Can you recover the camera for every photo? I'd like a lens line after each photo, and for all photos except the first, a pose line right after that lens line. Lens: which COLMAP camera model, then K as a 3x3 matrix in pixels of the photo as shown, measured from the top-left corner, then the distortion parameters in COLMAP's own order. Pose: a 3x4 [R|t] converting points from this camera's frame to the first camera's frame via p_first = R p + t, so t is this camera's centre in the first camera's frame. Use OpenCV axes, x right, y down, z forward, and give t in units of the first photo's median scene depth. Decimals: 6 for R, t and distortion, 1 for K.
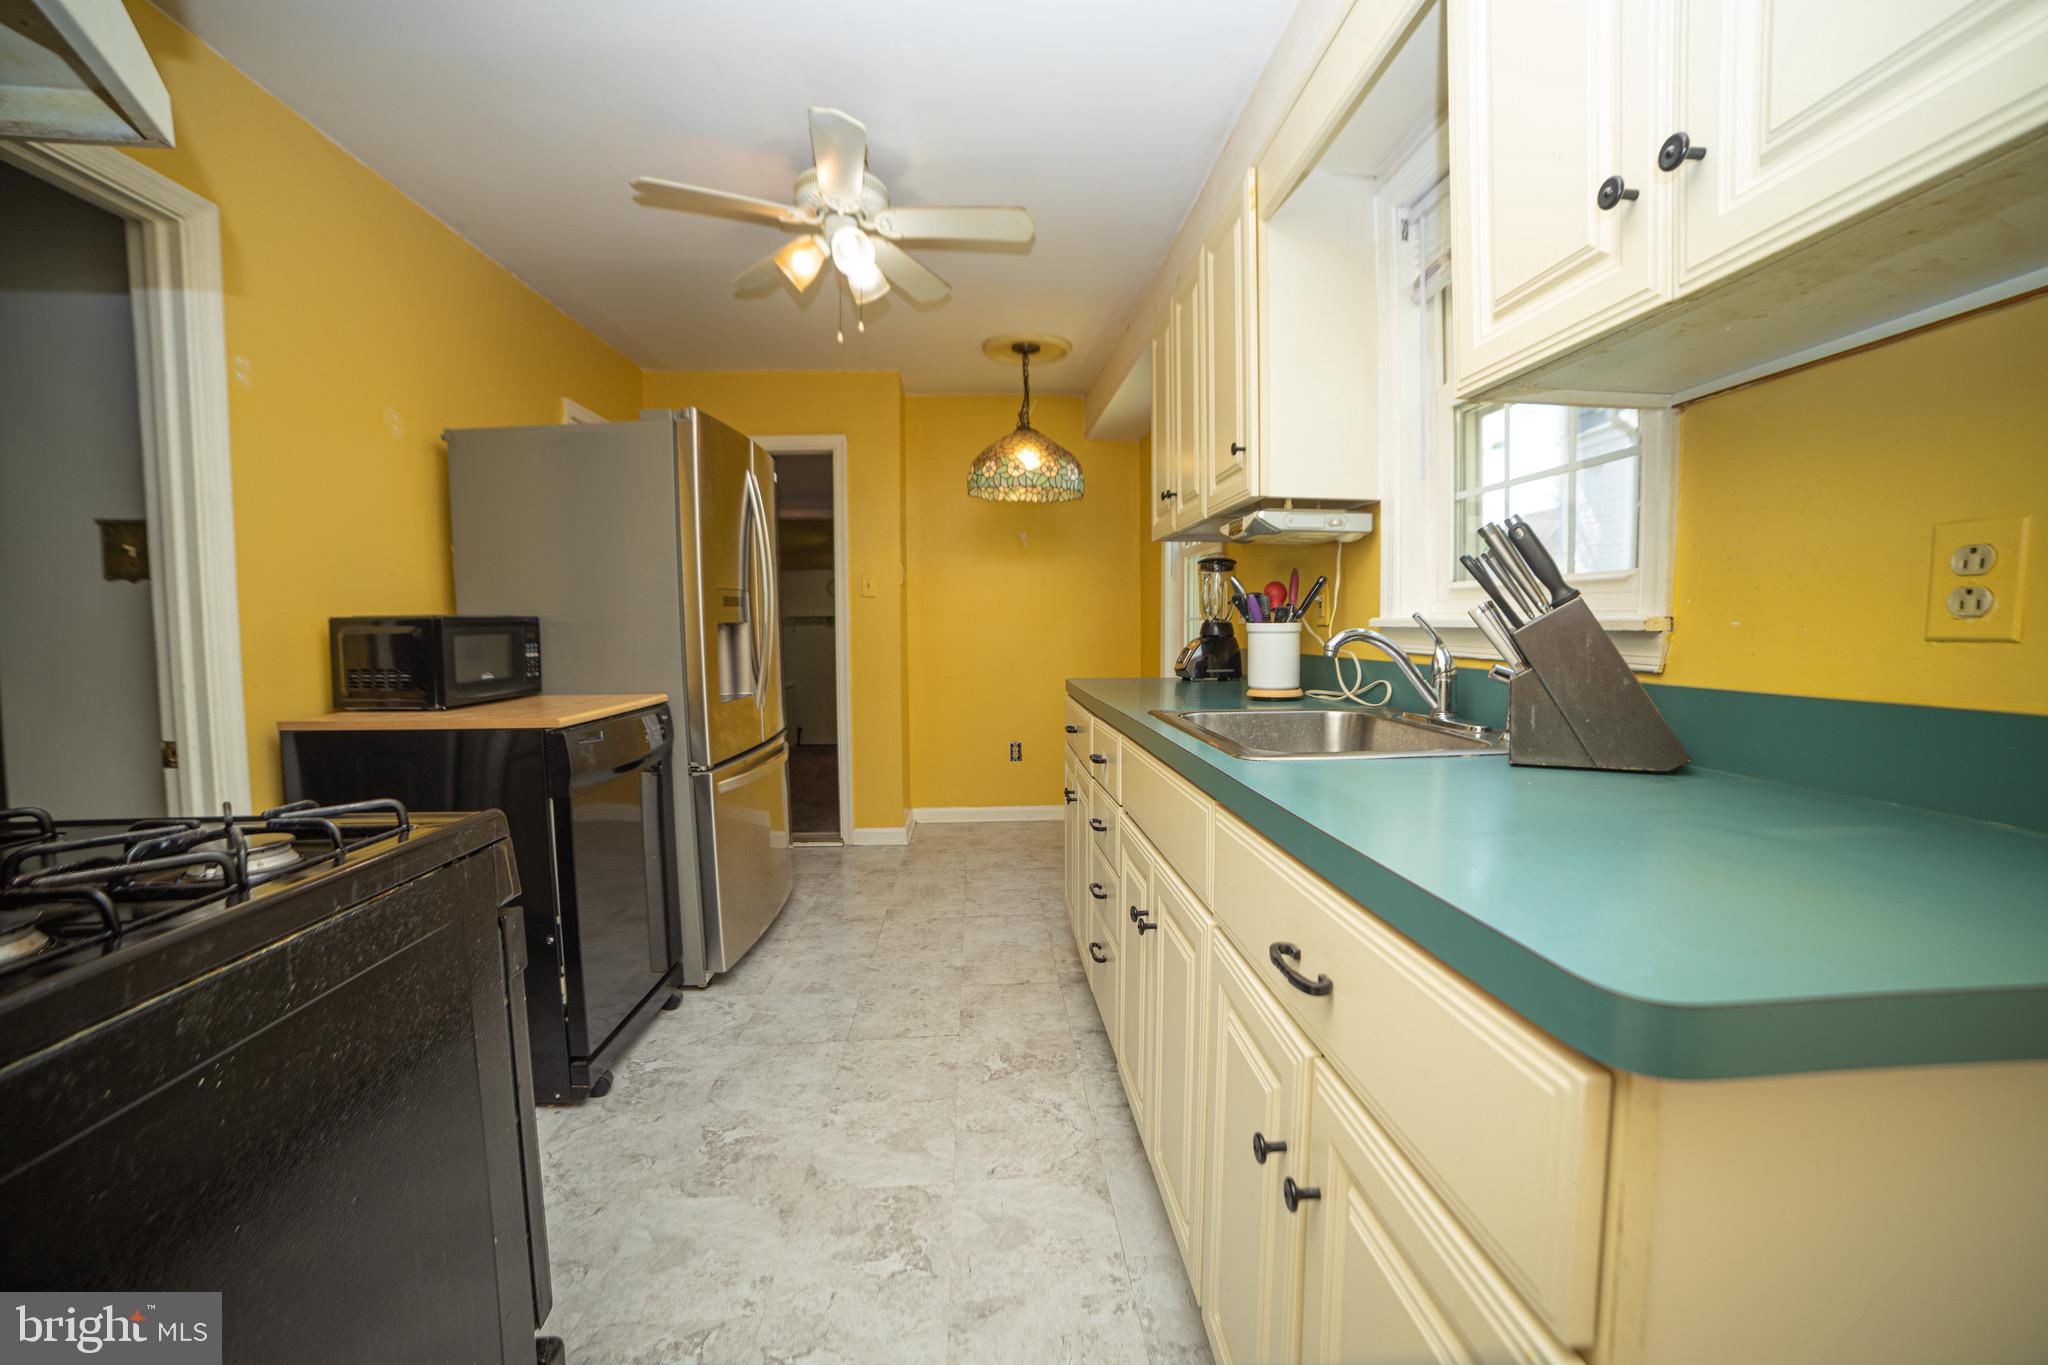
lens RADIAL K [[818.9, 0, 1024.0], [0, 818.9, 682.5], [0, 0, 1]] dist [-0.083011, 0.026059]
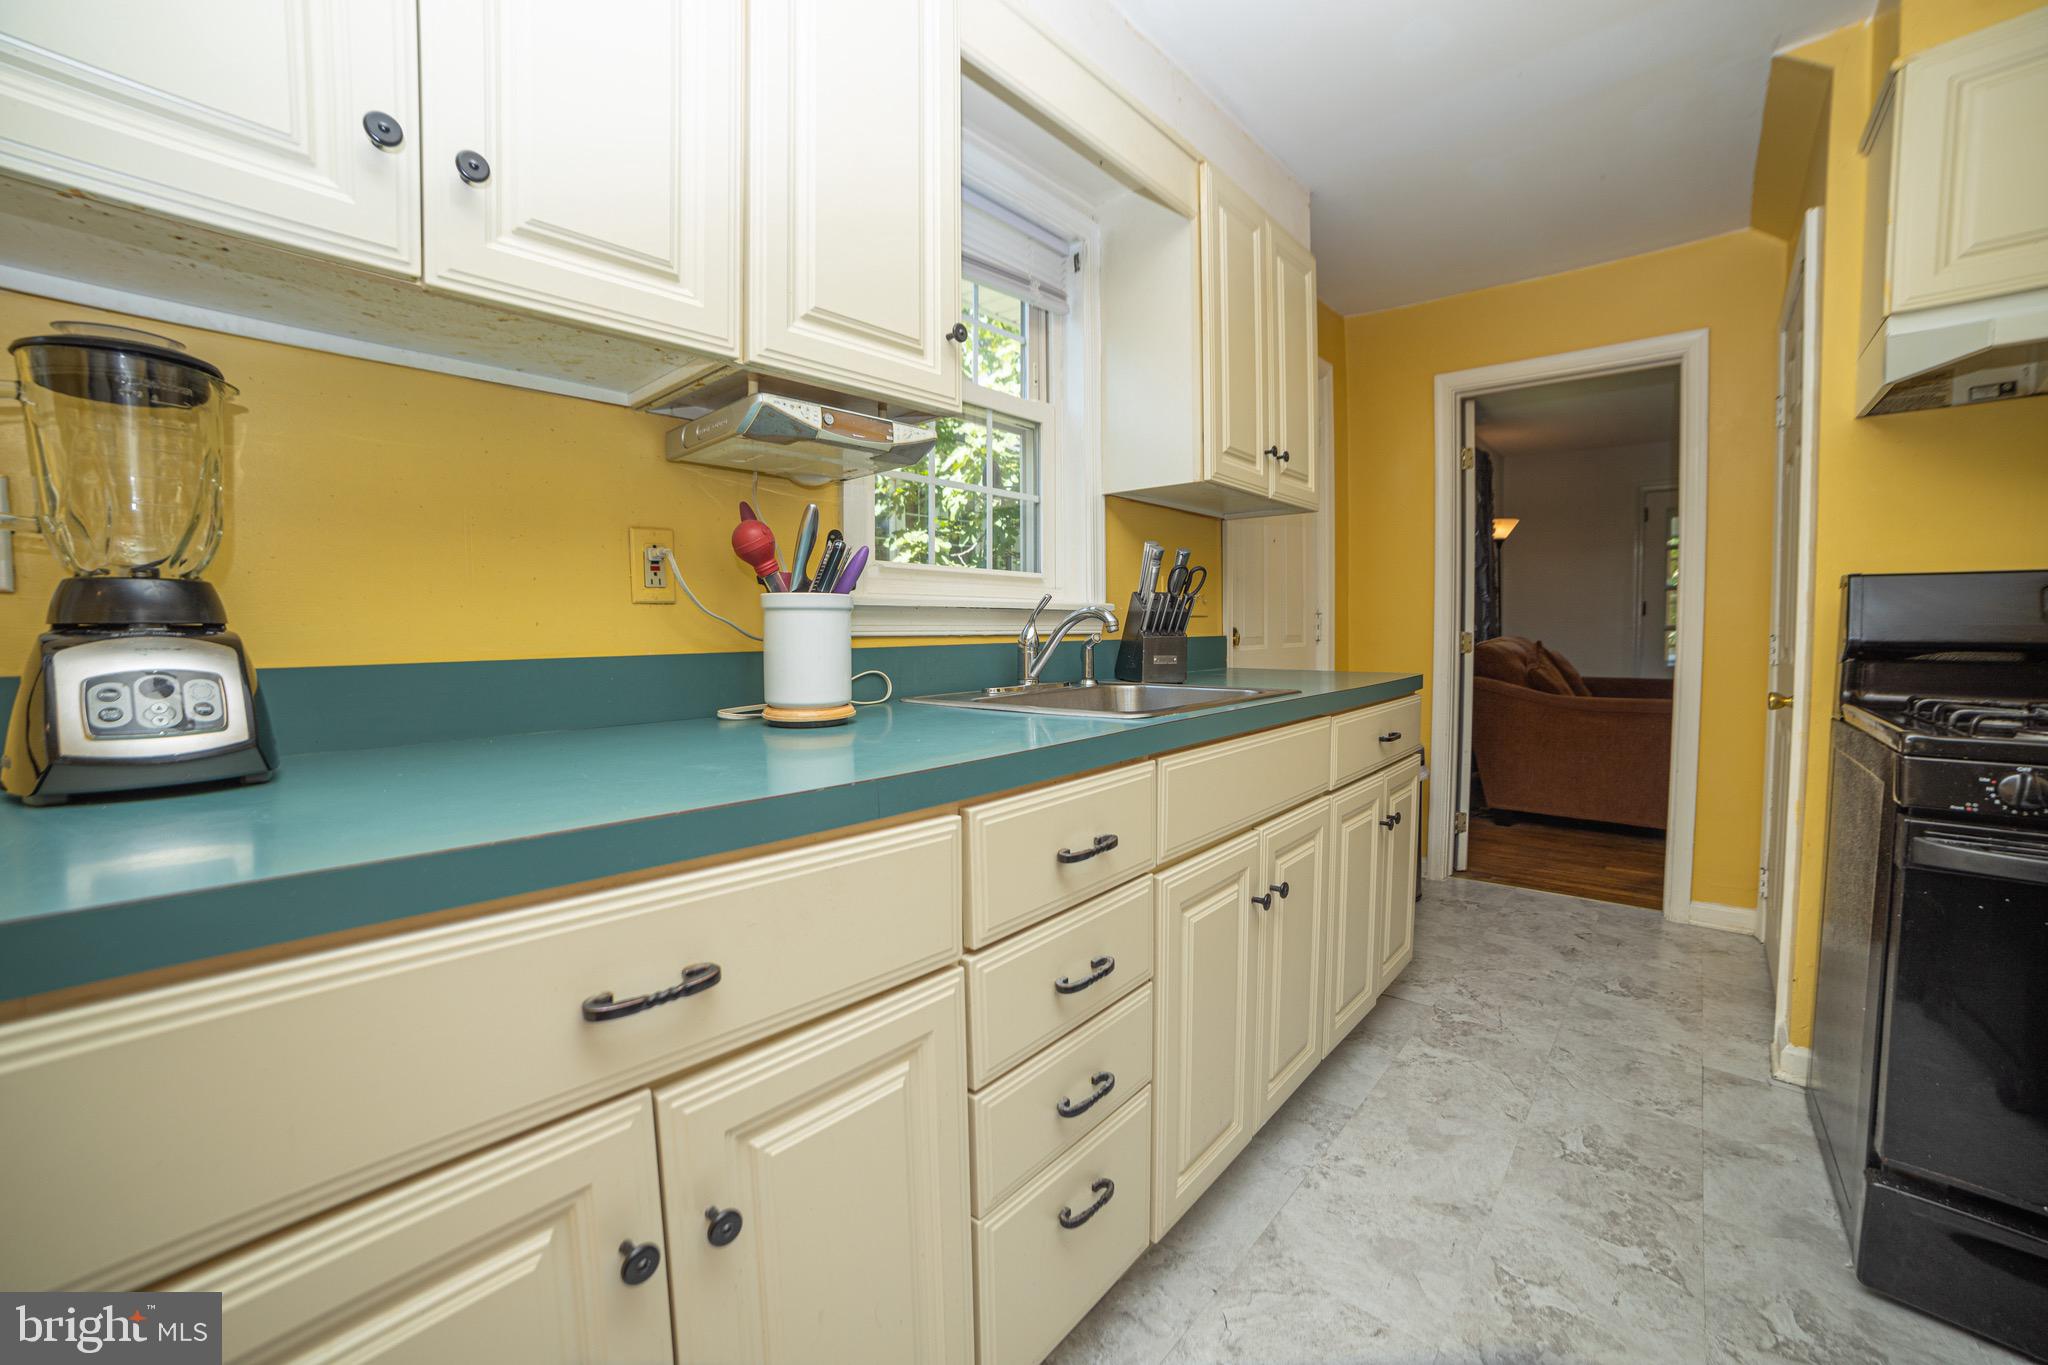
lens RADIAL K [[817.4, 0, 1029.5], [0, 817.4, 670.2], [0, 0, 1]] dist [-0.106552, 0.035526]
pose [[-0.717722, -0.027333, 0.695793, -0.240875], [0.058255, 0.993370, 0.099113, -0.072911], [-0.693889, 0.111669, -0.711371, 1.421031]]
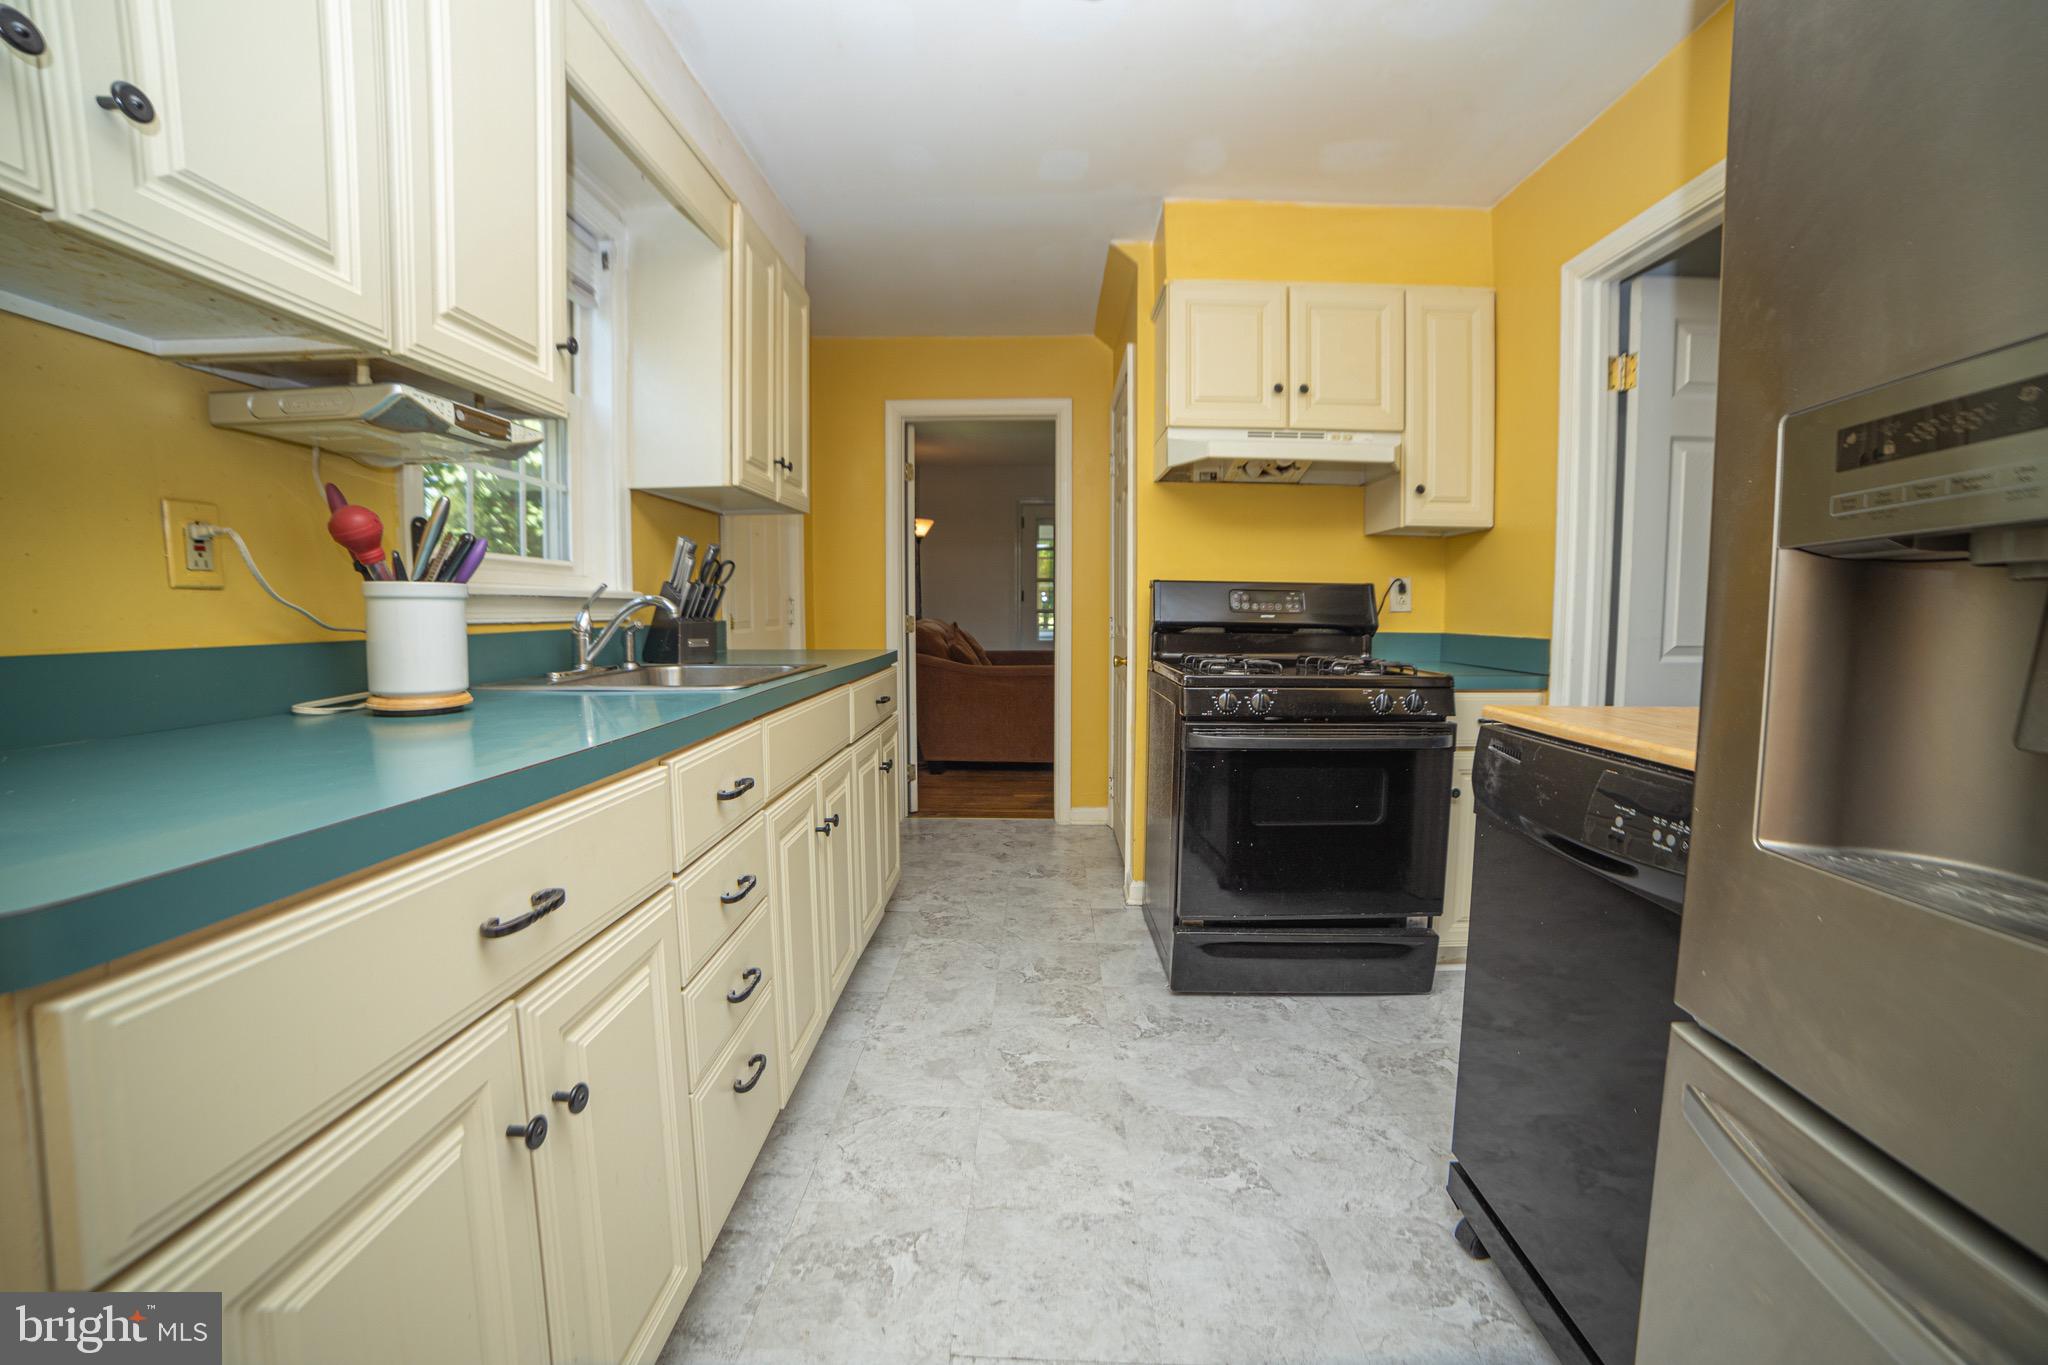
lens RADIAL K [[817.4, 0, 1029.5], [0, 817.4, 670.2], [0, 0, 1]] dist [-0.106552, 0.035526]
pose [[-0.997078, -0.002566, 0.076347, -0.197281], [0.008479, 0.989541, 0.143999, -0.095042], [-0.075918, 0.144226, -0.986628, 1.656751]]
